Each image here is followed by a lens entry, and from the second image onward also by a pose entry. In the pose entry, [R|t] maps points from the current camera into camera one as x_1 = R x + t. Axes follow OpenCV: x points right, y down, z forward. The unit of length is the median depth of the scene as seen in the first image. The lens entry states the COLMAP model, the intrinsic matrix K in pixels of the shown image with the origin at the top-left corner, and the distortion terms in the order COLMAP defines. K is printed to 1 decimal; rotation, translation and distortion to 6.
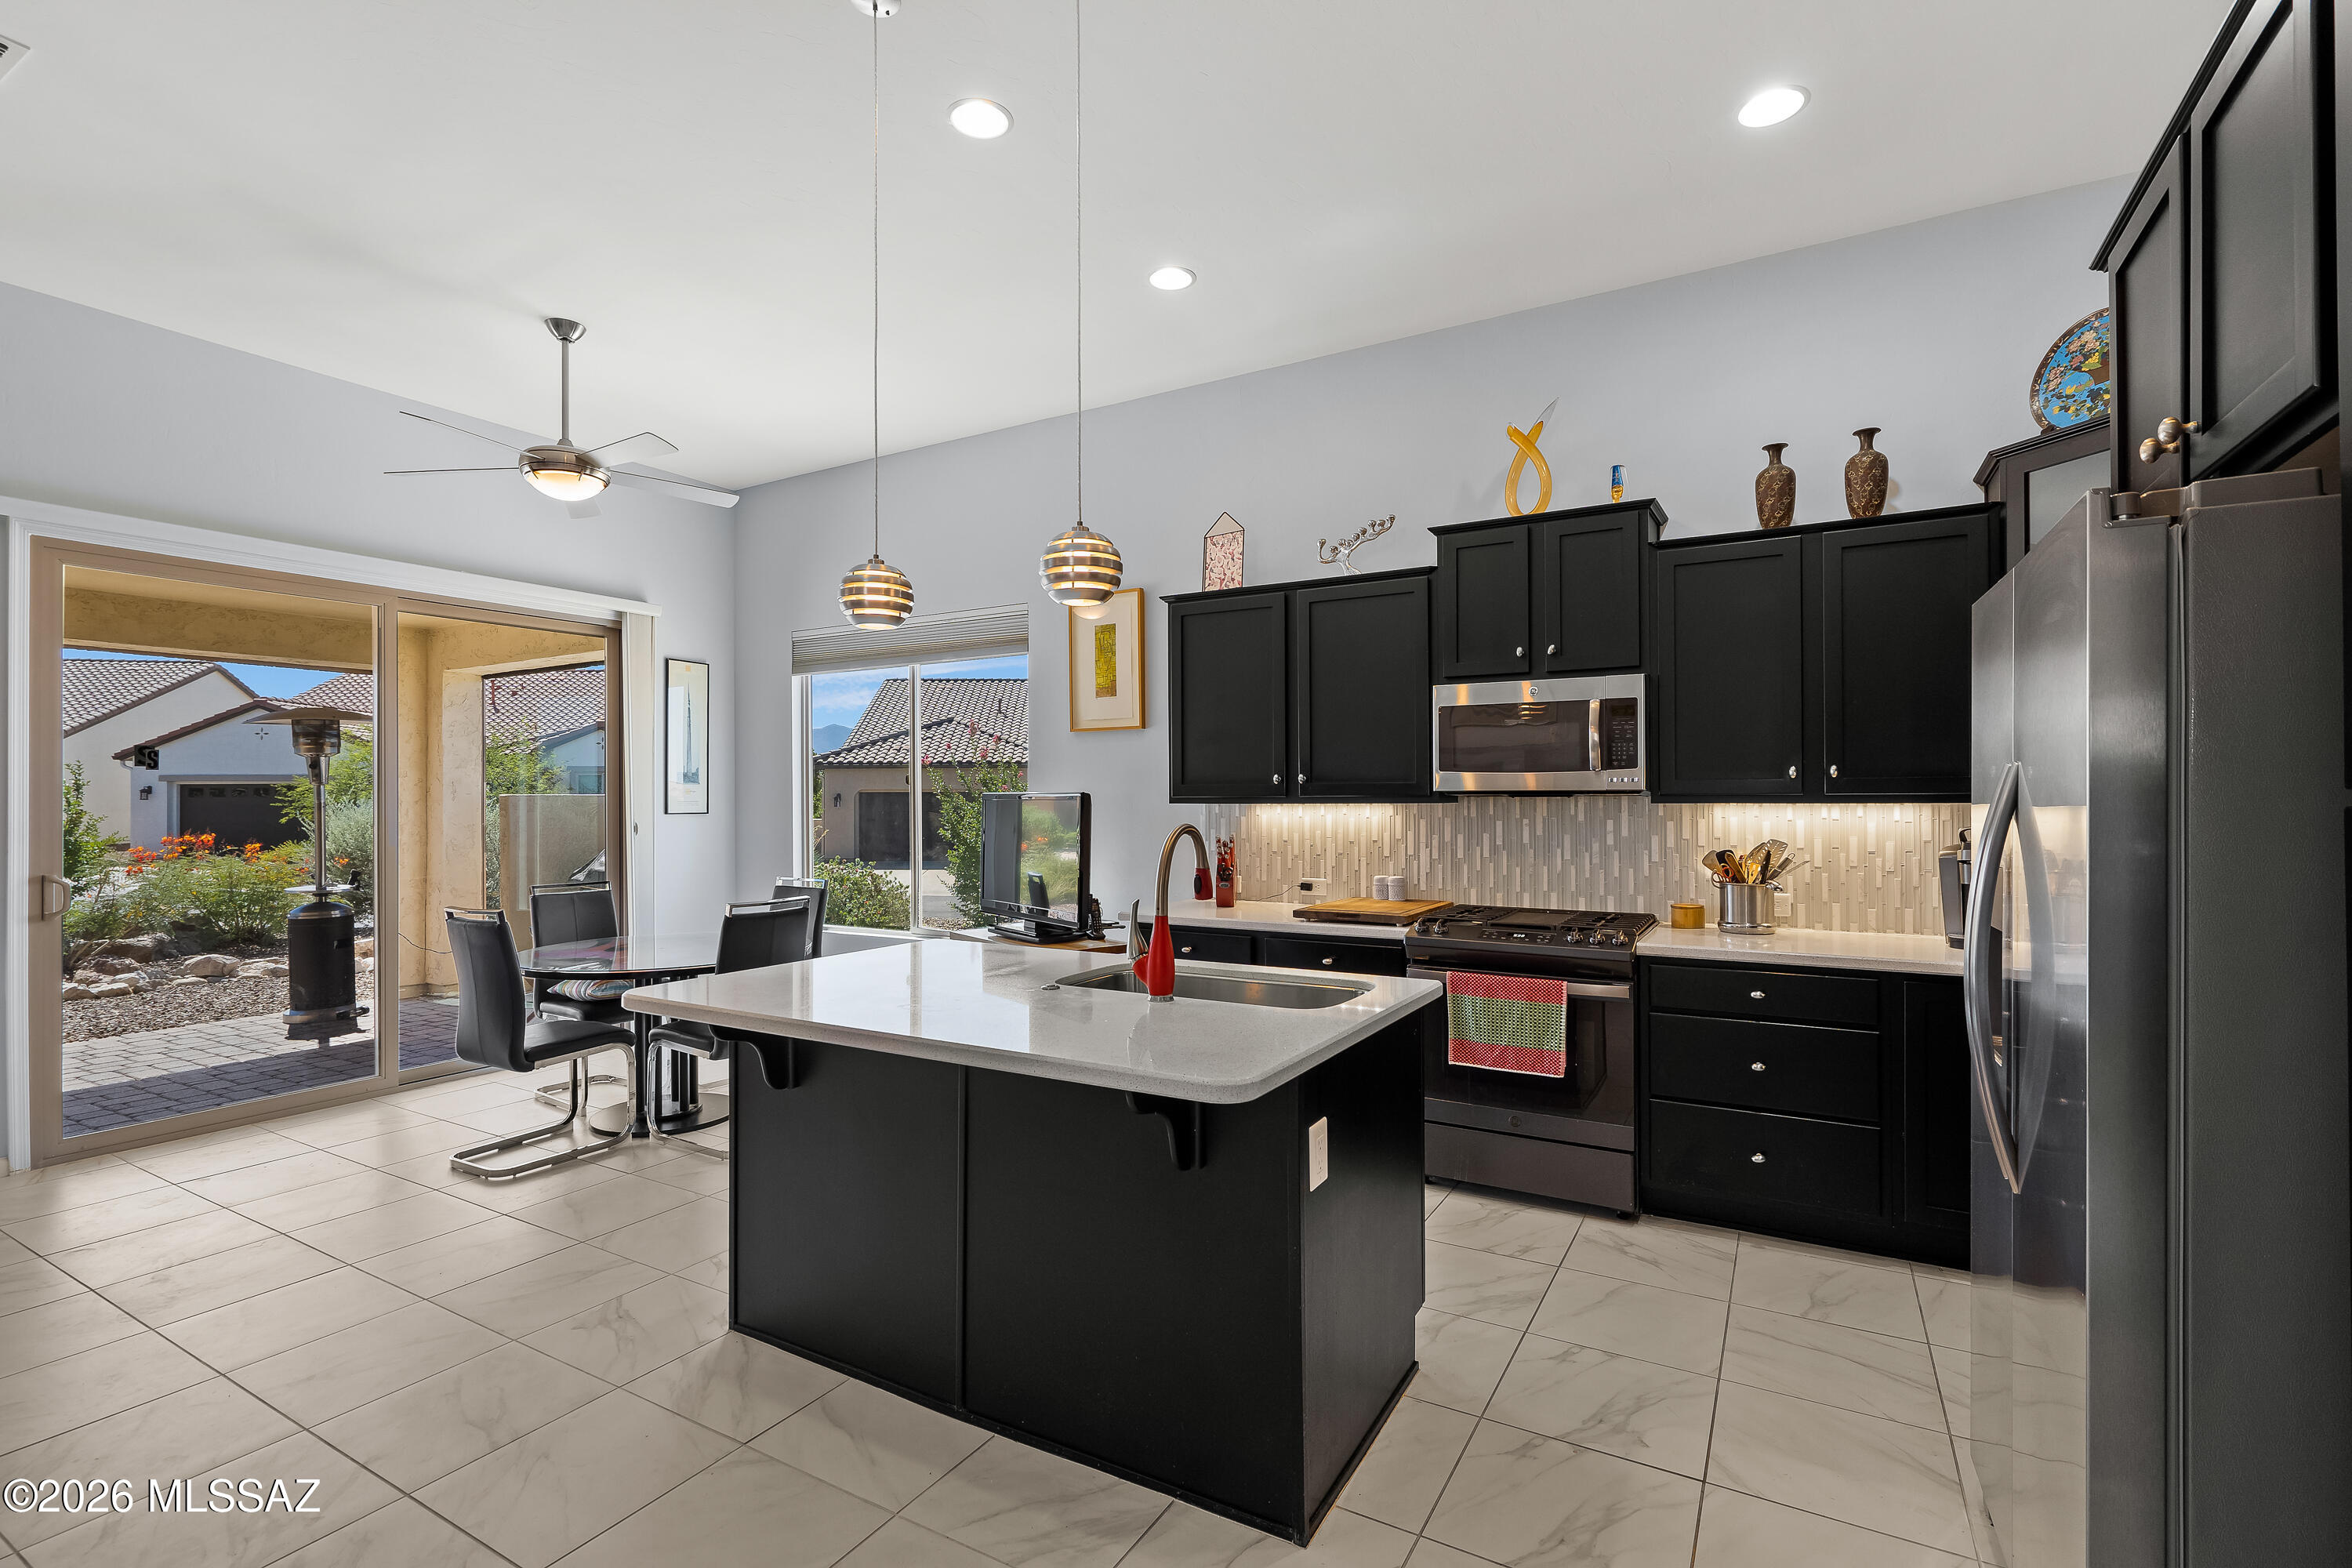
lens RADIAL K [[1071.3, 0, 1167.1], [0, 1071.3, 789.5], [0, 0, 1]] dist [-0.001482, 0.001070]
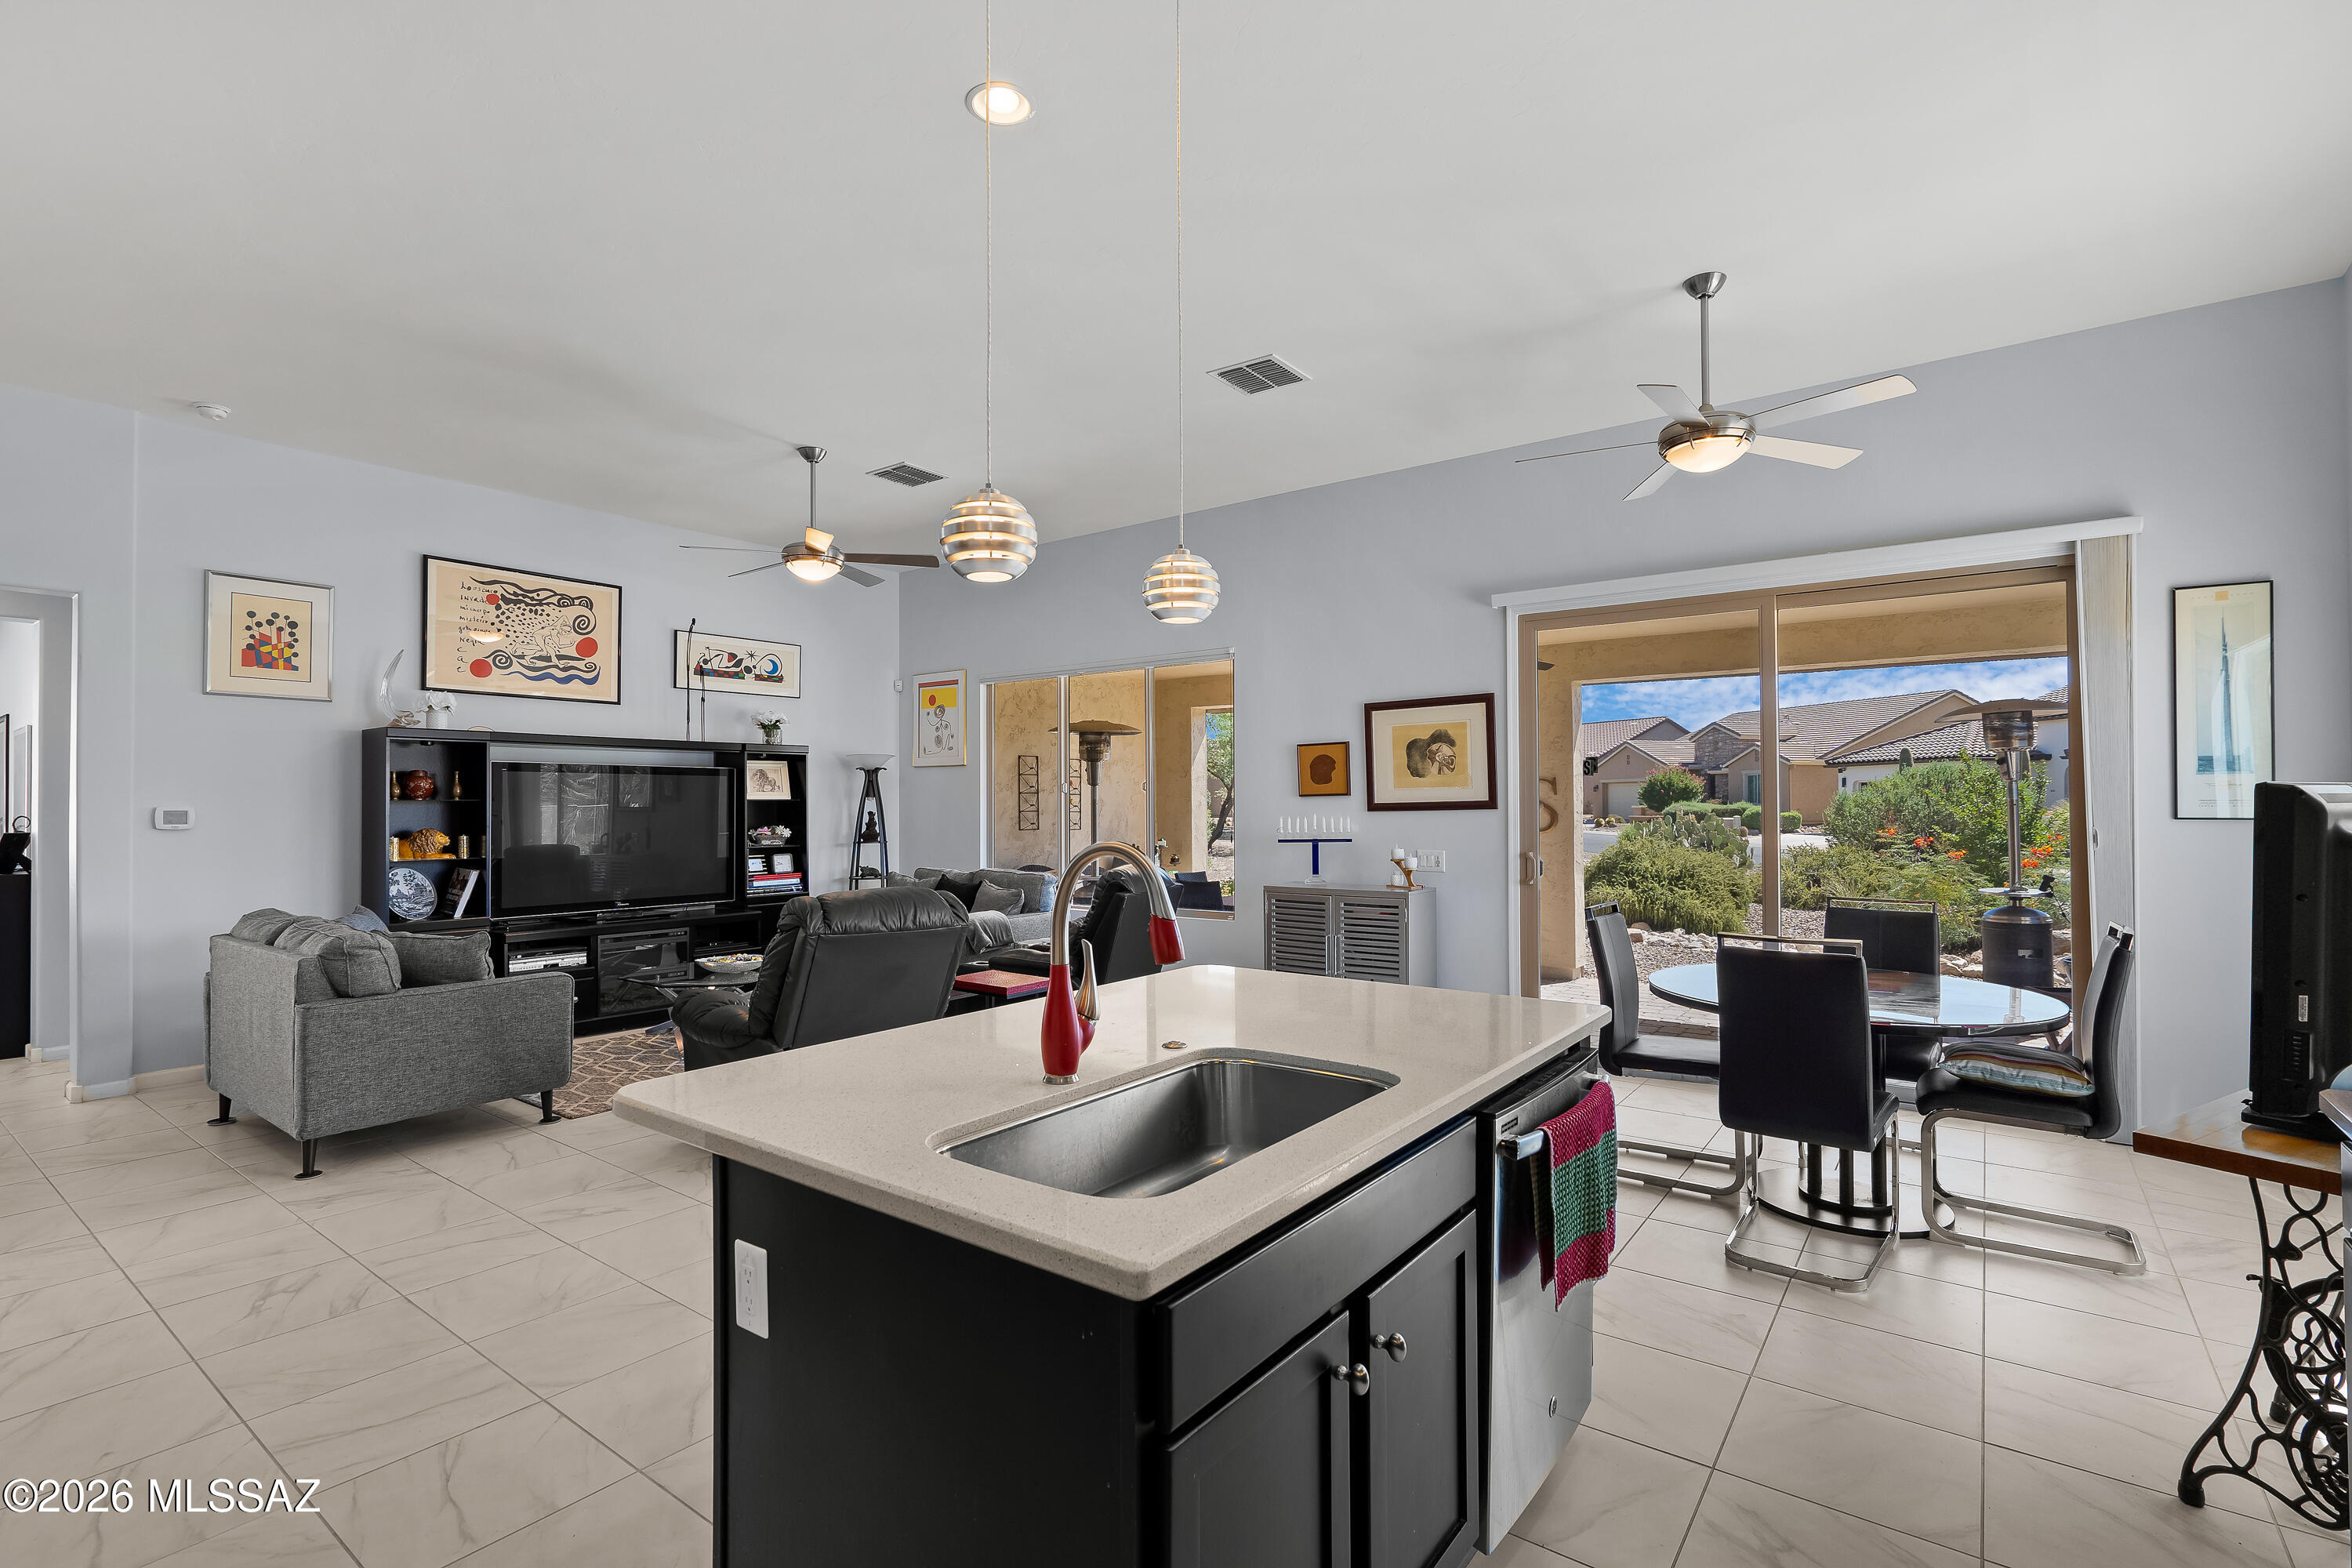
lens RADIAL K [[1077.1, 0, 1174.7], [0, 1077.1, 790.7], [0, 0, 1]] dist [-0.001863, 0.000949]
pose [[-0.114090, -0.006322, -0.993450, 0.271332], [0.013104, 0.999883, -0.007868, 0.002038], [0.993384, -0.013916, -0.113994, 0.441887]]
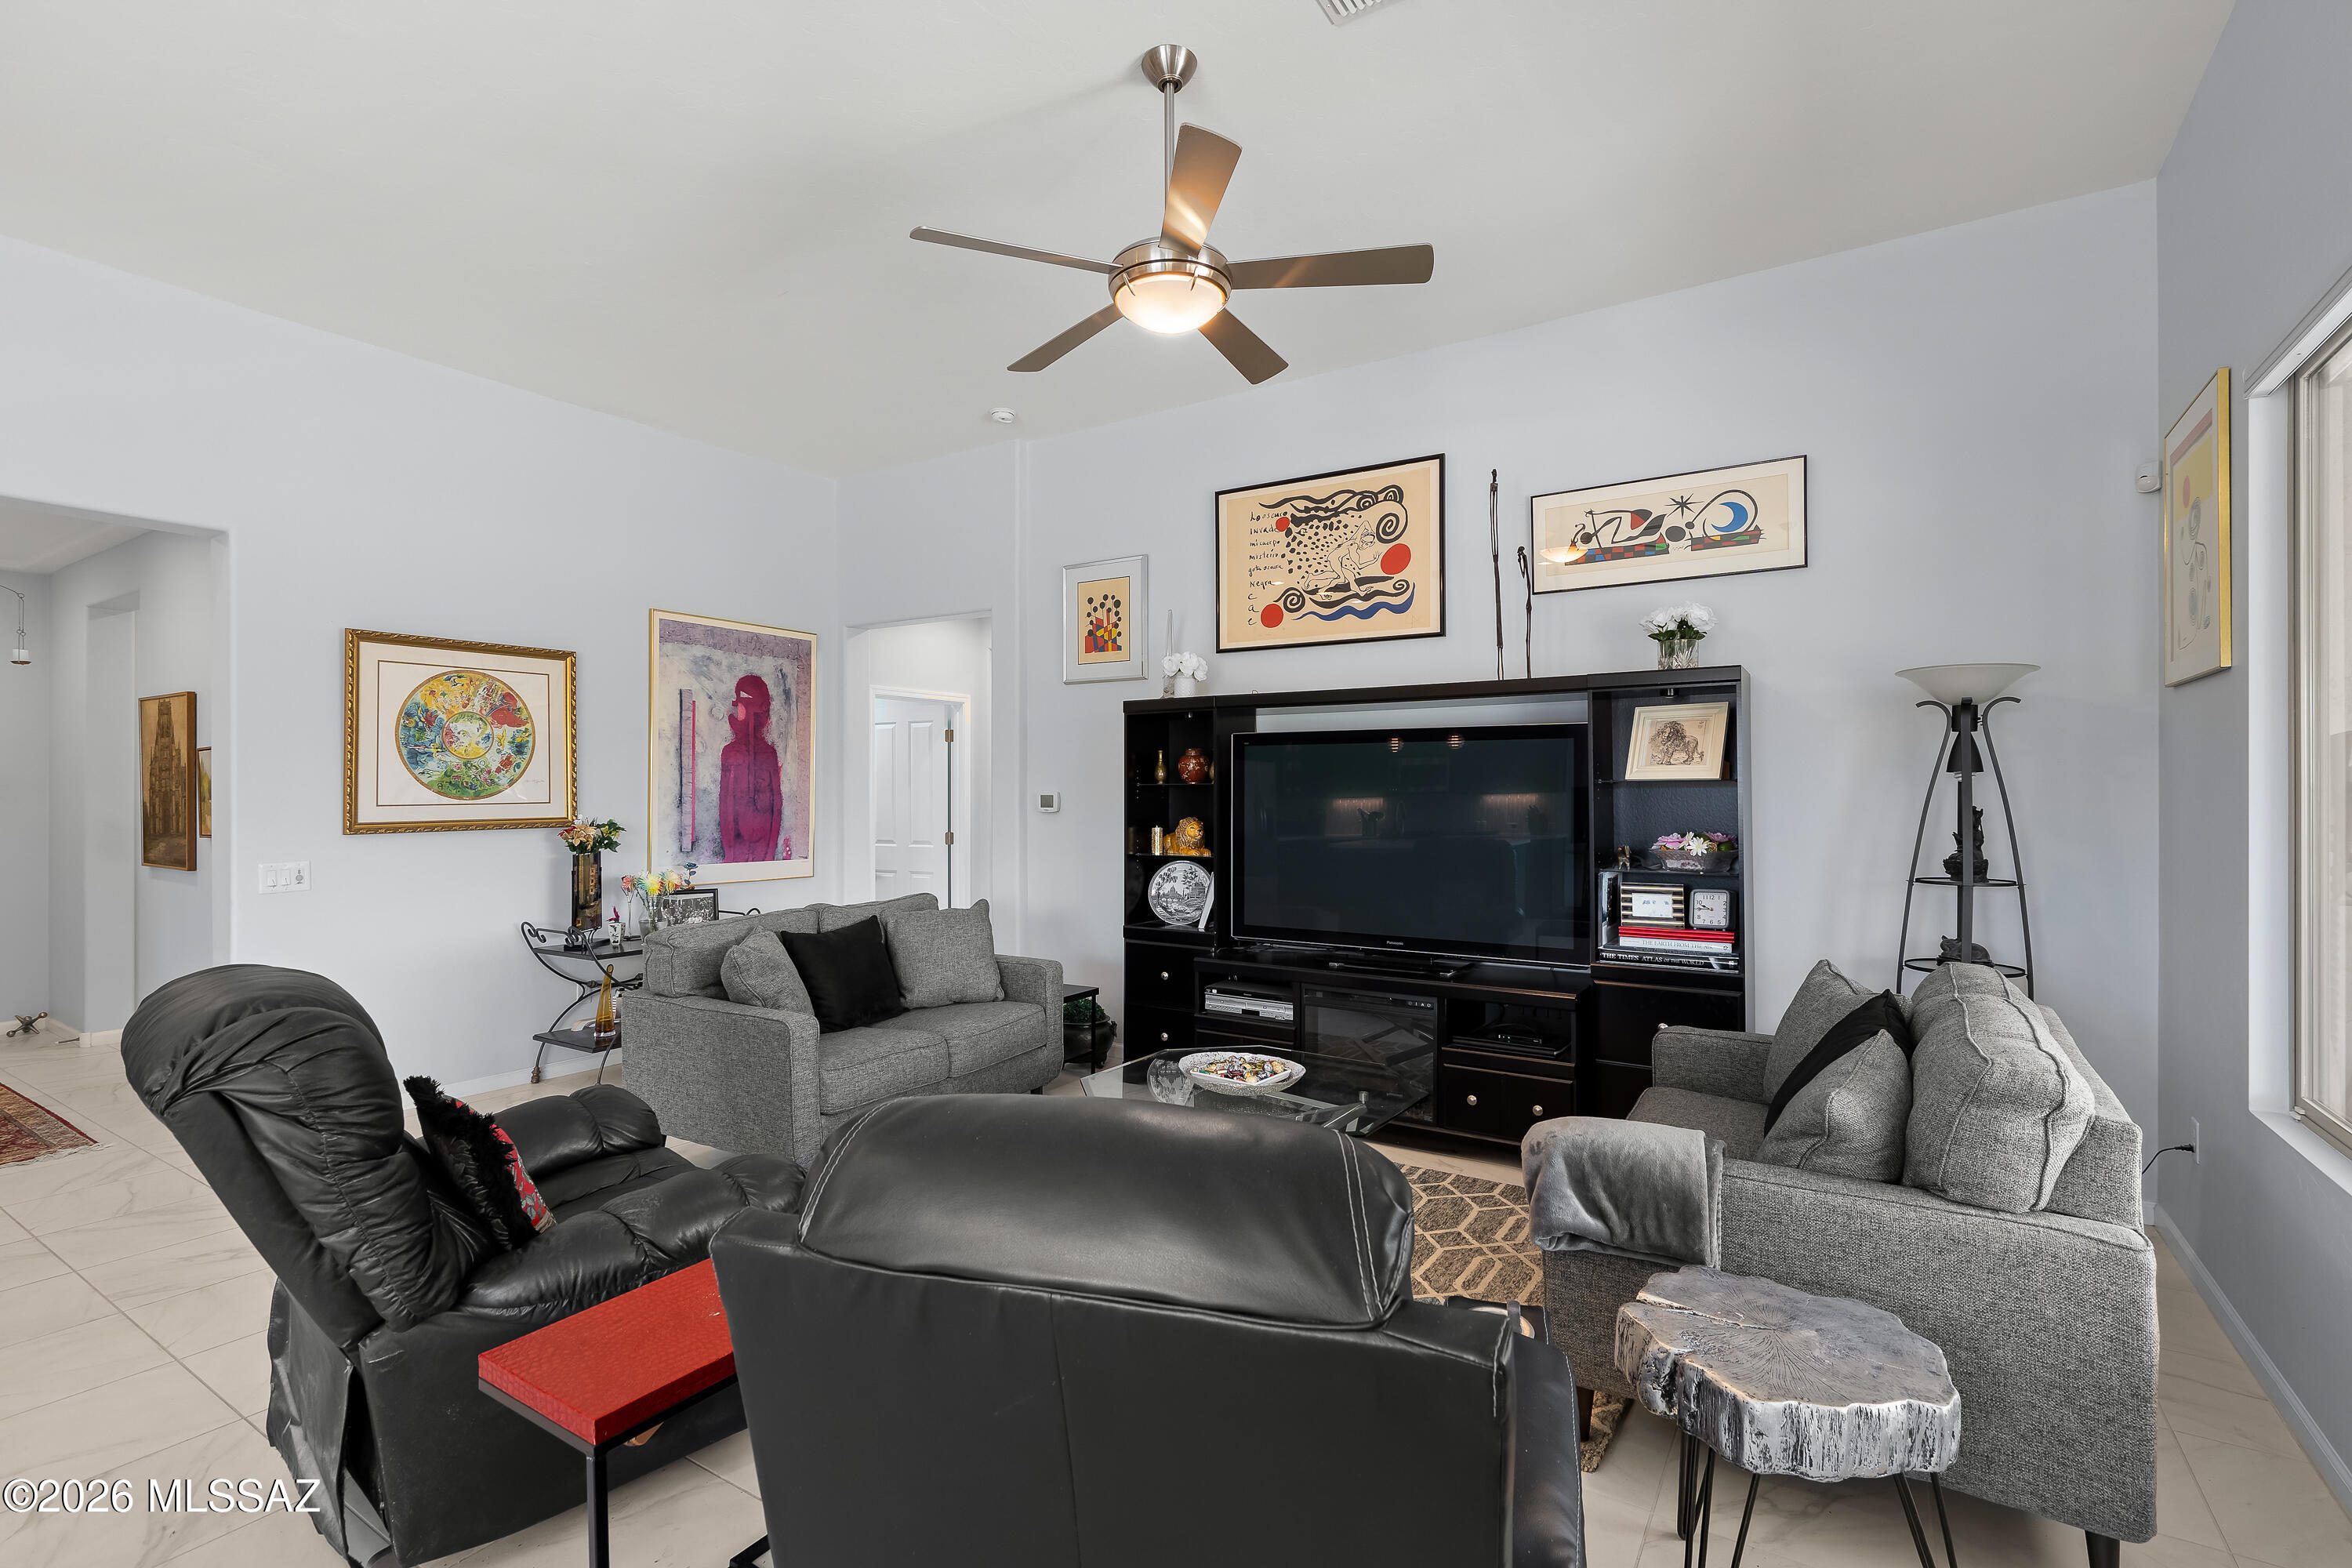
lens RADIAL K [[1077.1, 0, 1174.7], [0, 1077.1, 790.7], [0, 0, 1]] dist [-0.001863, 0.000949]
pose [[-0.999134, 0.006327, 0.041119, -0.620896], [0.005916, 0.999931, -0.010109, 0.007169], [-0.041180, -0.009857, -0.999103, 0.476775]]
